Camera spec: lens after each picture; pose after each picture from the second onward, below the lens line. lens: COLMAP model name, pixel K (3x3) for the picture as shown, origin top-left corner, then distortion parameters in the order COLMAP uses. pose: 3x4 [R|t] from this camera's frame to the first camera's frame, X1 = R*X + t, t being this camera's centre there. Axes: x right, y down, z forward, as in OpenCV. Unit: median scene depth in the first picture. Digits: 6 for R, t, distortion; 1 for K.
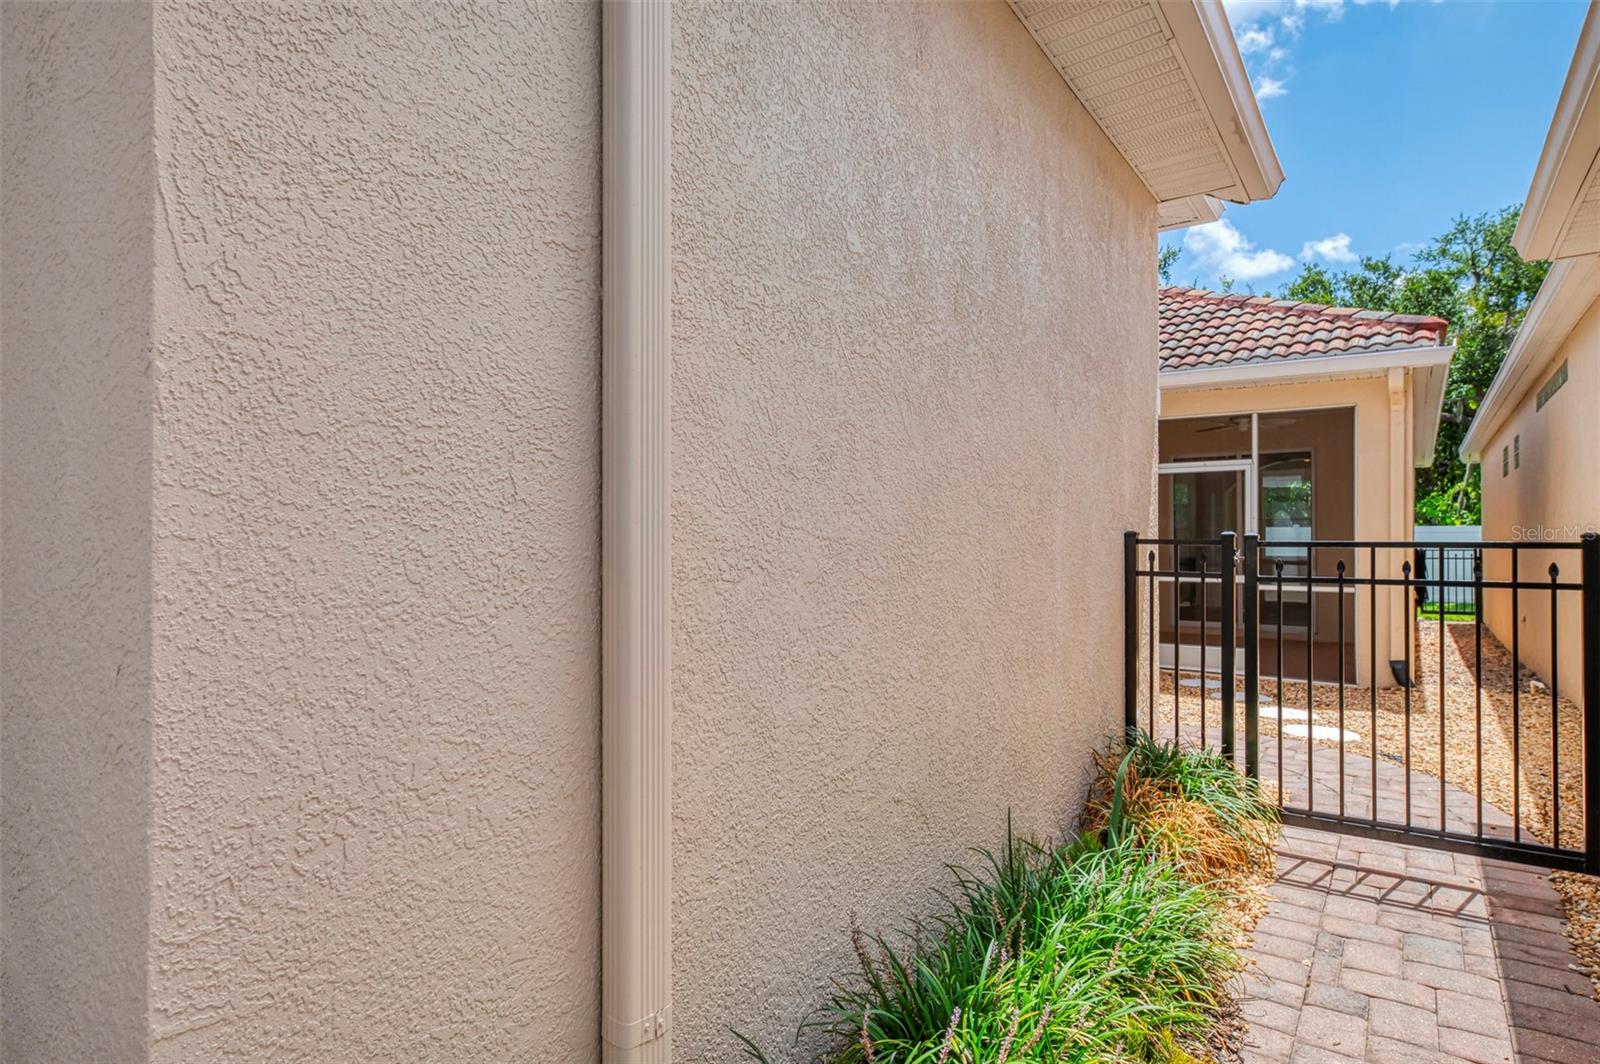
lens RADIAL K [[901.2, 0, 798.3], [0, 901.2, 534.1], [0, 0, 1]] dist [0.001359, 0.000121]
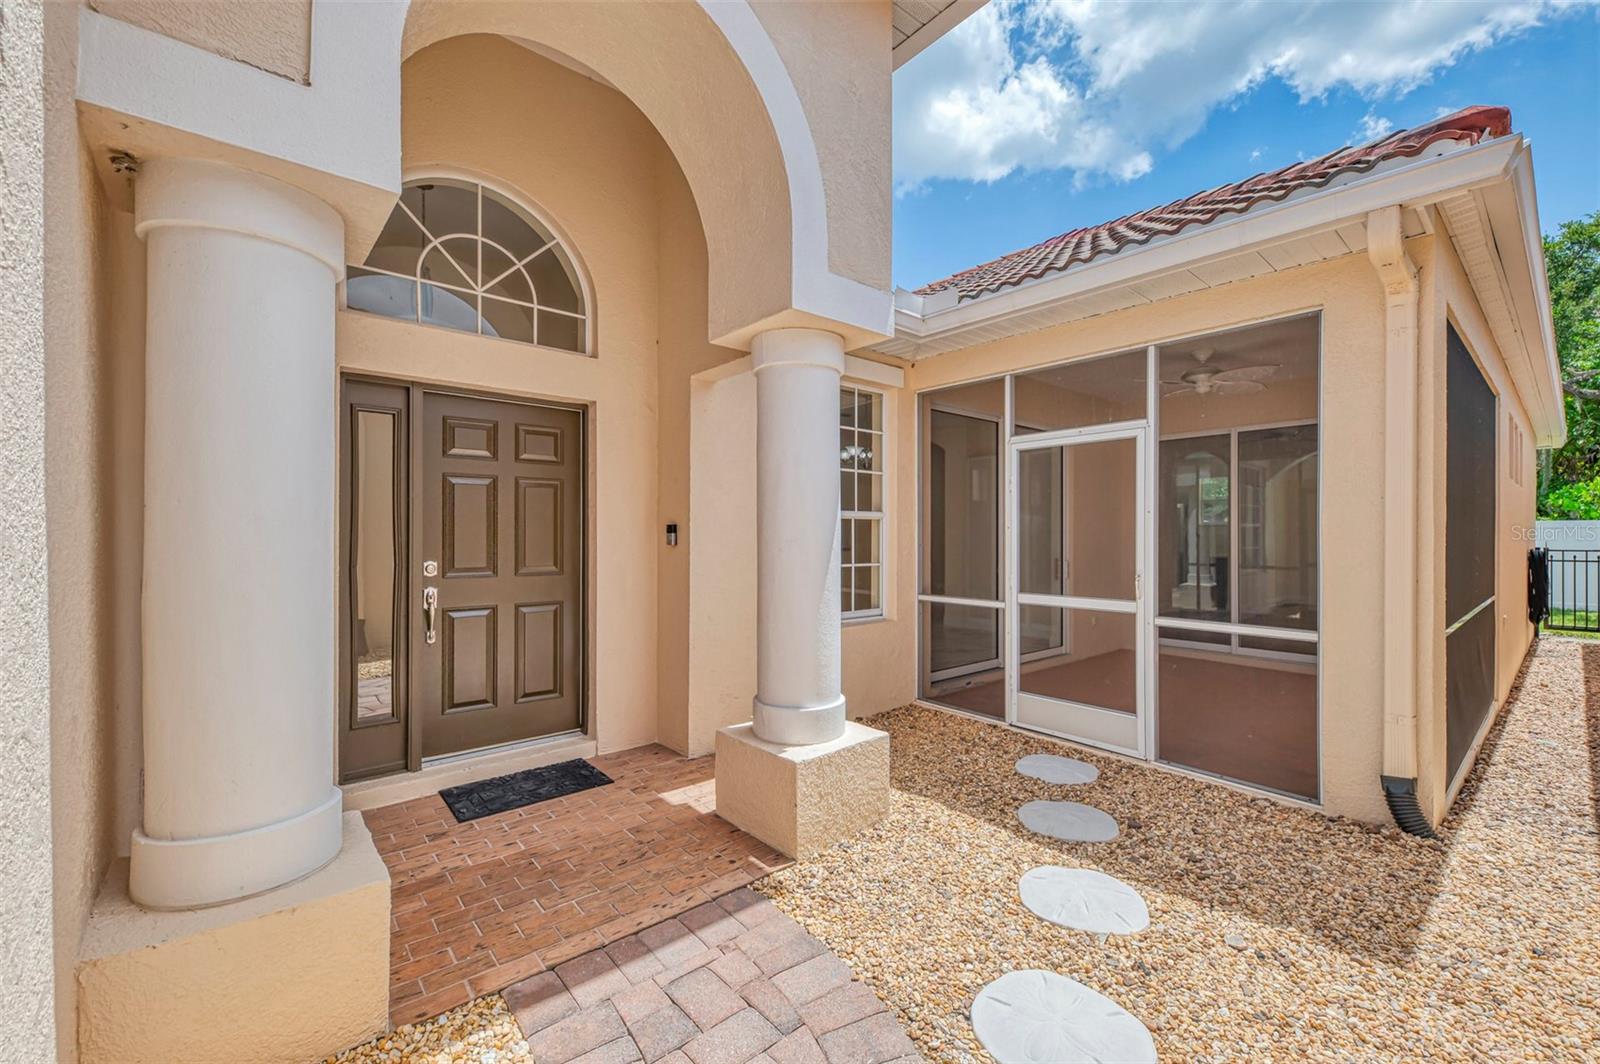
lens RADIAL K [[673.3, 0, 802.5], [0, 673.3, 533.8], [0, 0, 1]] dist [-0.000397, -0.000013]
pose [[0.967271, -0.003274, -0.253726, 0.417970], [0.004431, 0.999982, 0.003989, -0.005536], [0.253708, -0.004982, 0.967268, 0.519153]]
